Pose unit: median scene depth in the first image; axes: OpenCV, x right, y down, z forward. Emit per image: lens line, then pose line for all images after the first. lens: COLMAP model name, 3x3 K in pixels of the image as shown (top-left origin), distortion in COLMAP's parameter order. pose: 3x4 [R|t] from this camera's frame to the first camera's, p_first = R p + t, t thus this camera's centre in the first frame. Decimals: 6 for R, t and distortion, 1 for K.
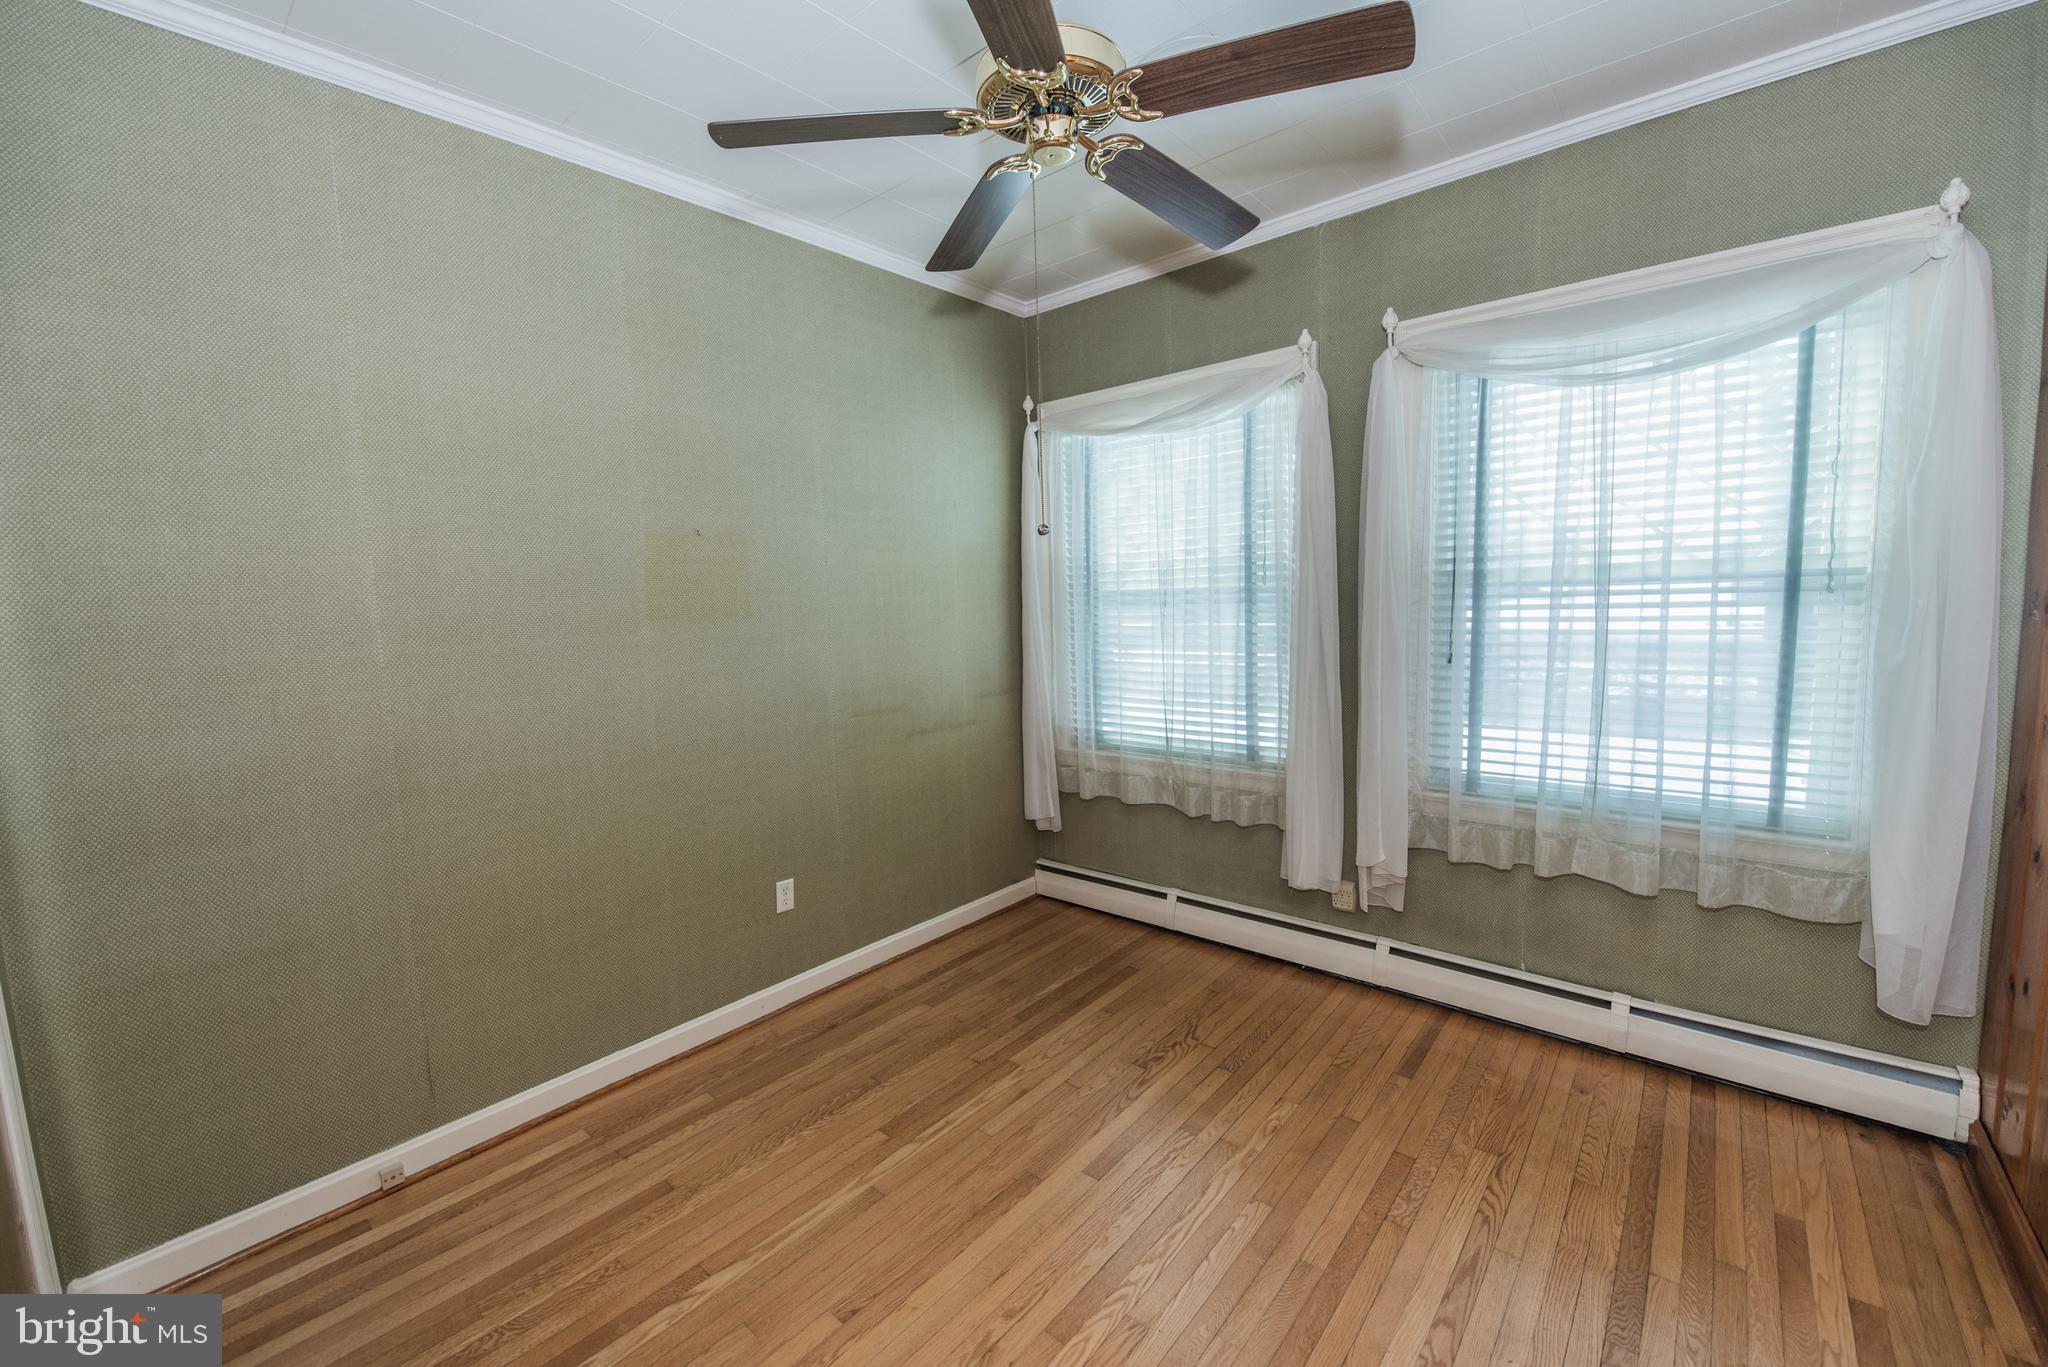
lens RADIAL K [[812.8, 0, 1015.3], [0, 812.8, 681.0], [0, 0, 1]] dist [-0.014917, -0.002129]
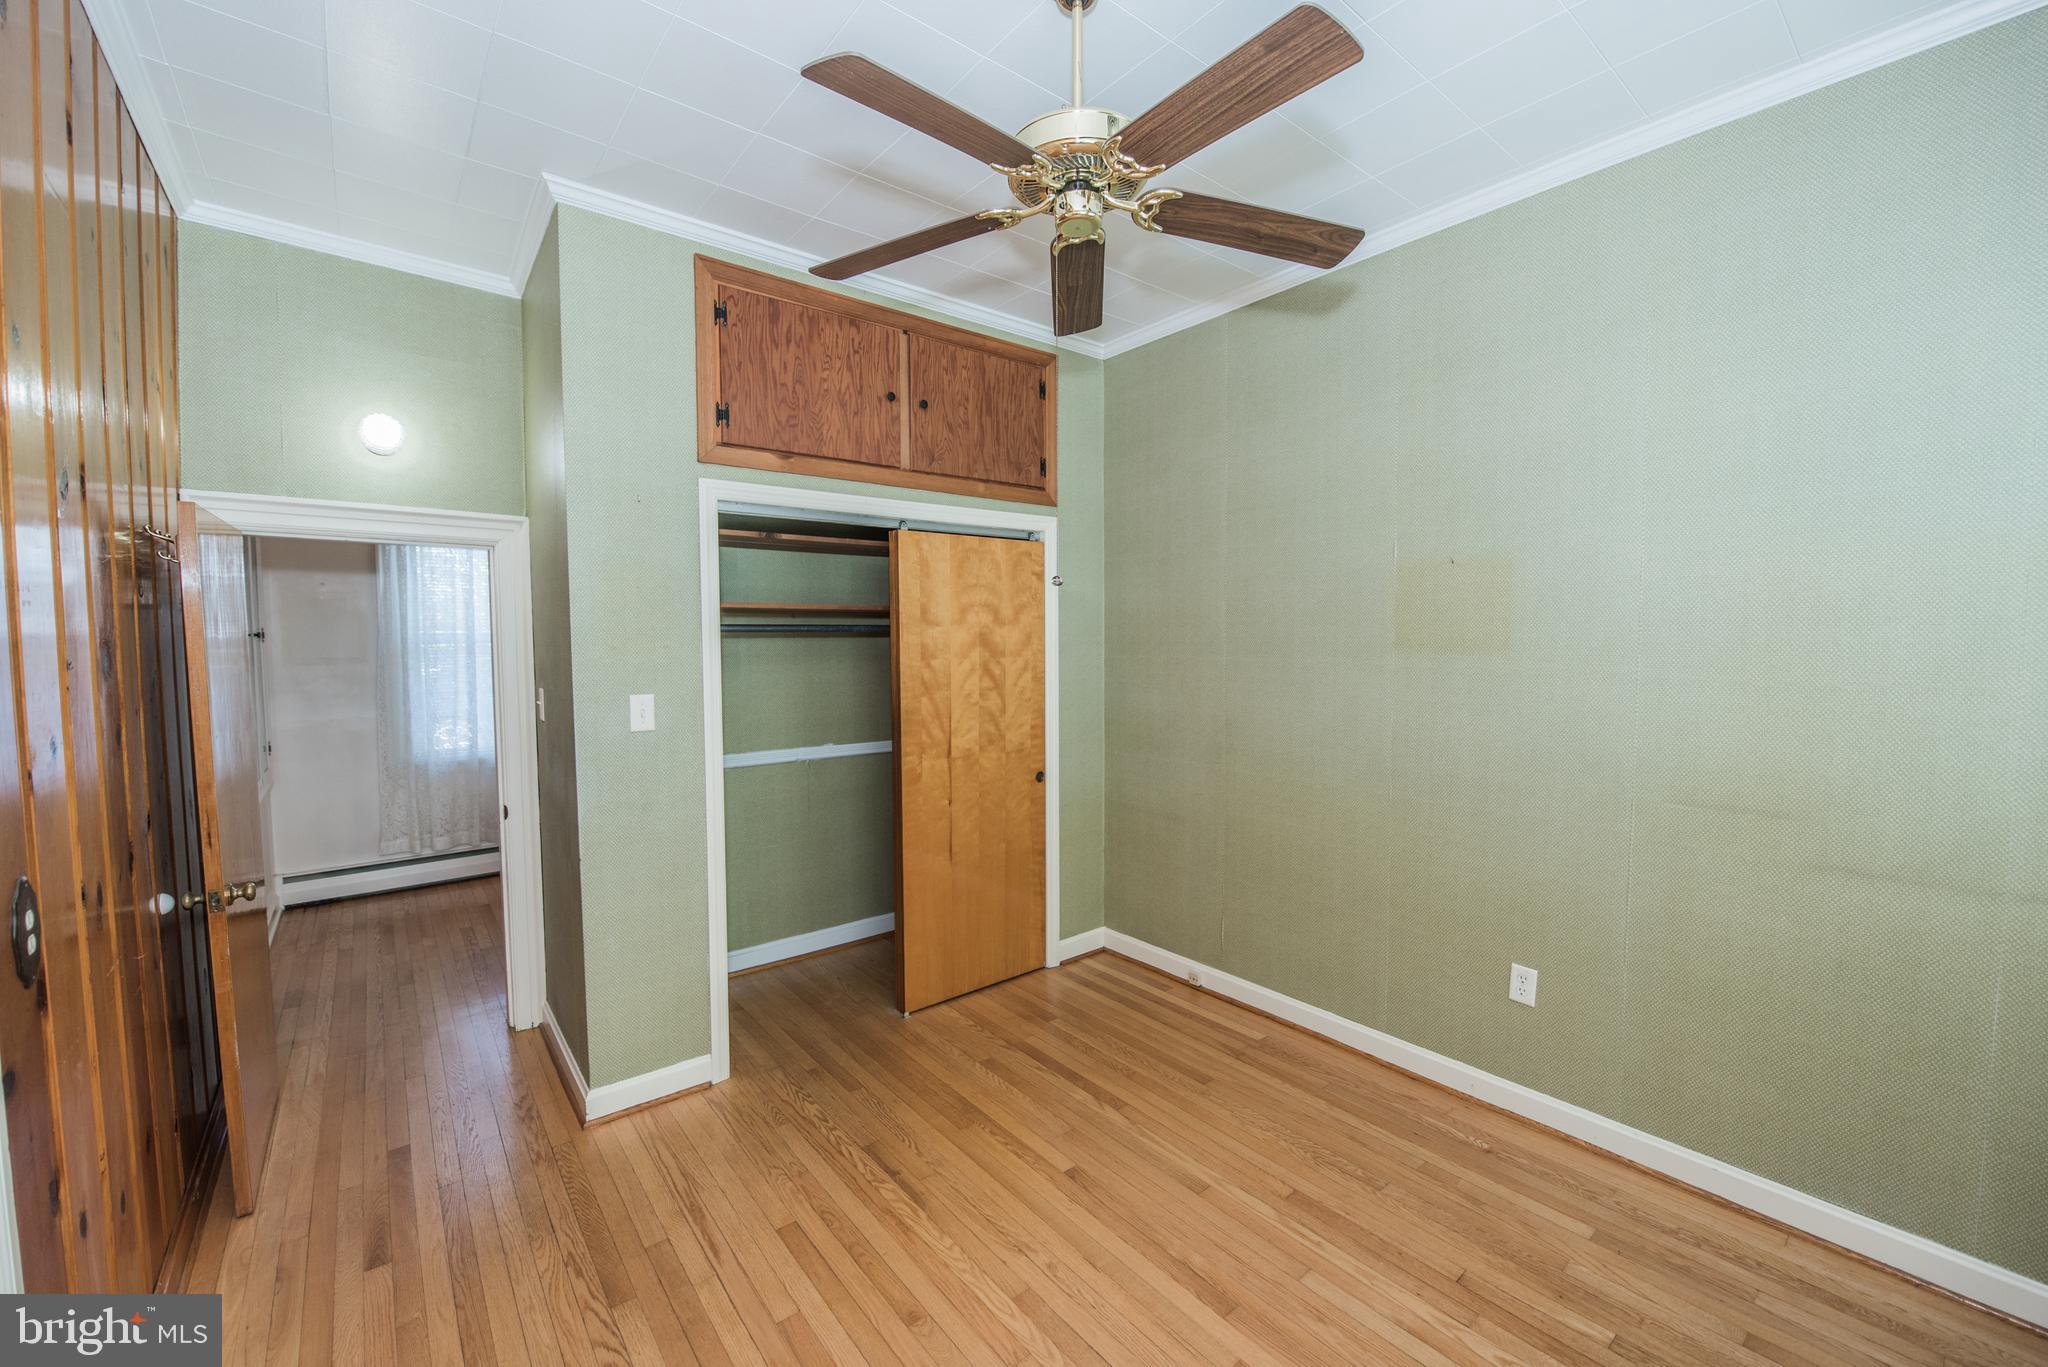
lens RADIAL K [[812.8, 0, 1022.4], [0, 812.8, 682.5], [0, 0, 1]] dist [-0.014917, -0.002129]
pose [[-0.168043, 0.091657, -0.981509, 0.615198], [-0.088575, 0.990237, 0.107636, -0.091179], [0.981792, 0.105025, -0.158284, 0.618380]]
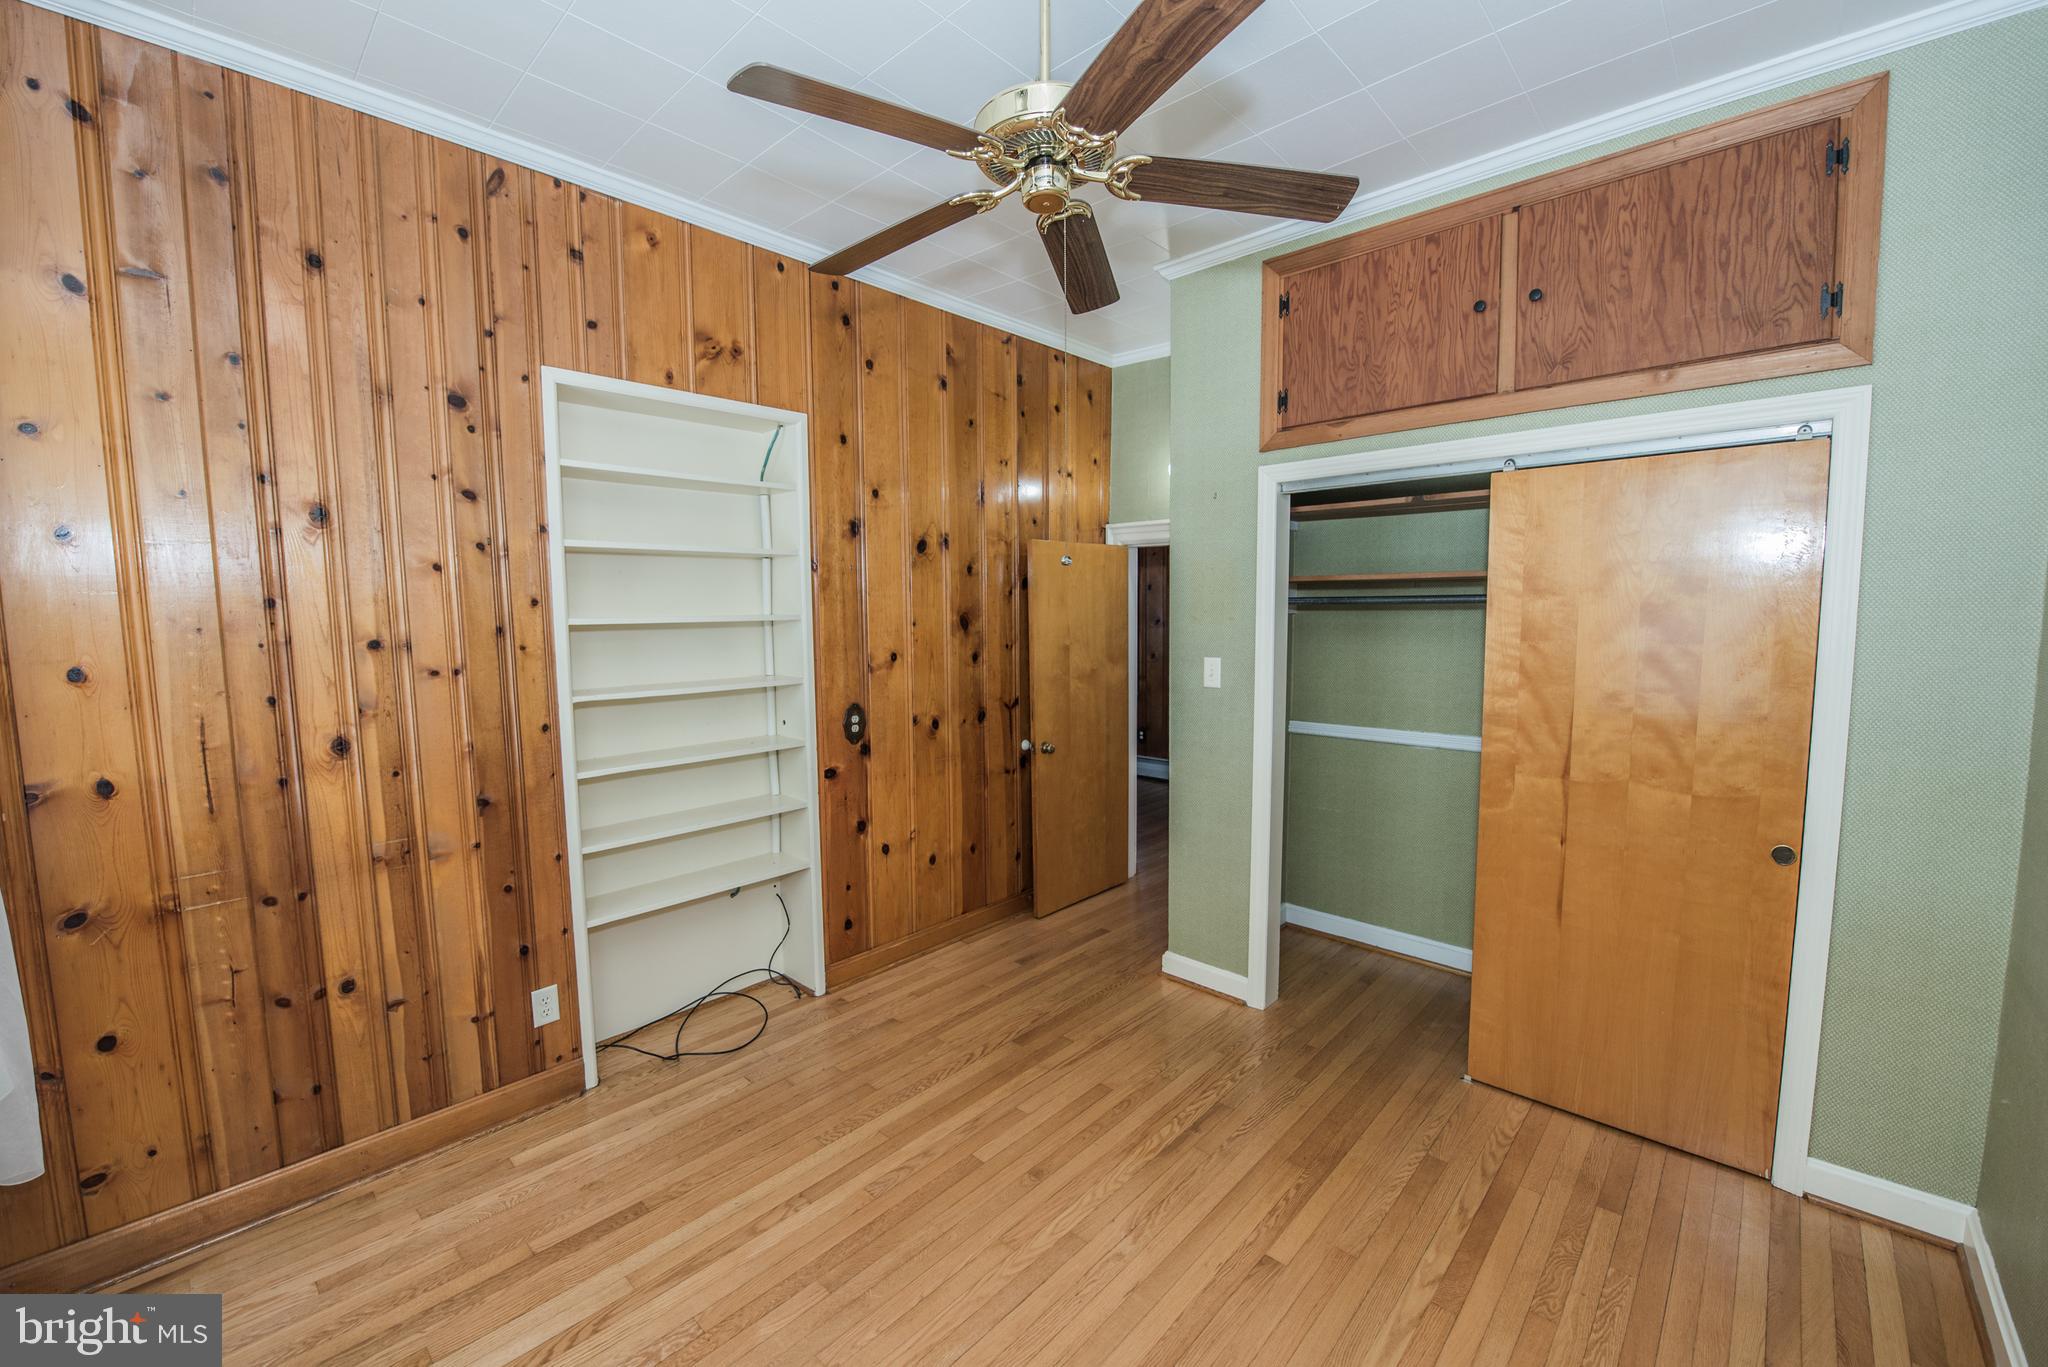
lens RADIAL K [[812.8, 0, 1016.9], [0, 812.8, 685.5], [0, 0, 1]] dist [-0.014917, -0.002129]
pose [[-0.998469, 0.038112, 0.040079, 0.034290], [0.045053, 0.980807, 0.189703, -0.126424], [-0.032080, 0.191218, -0.981023, 1.148587]]
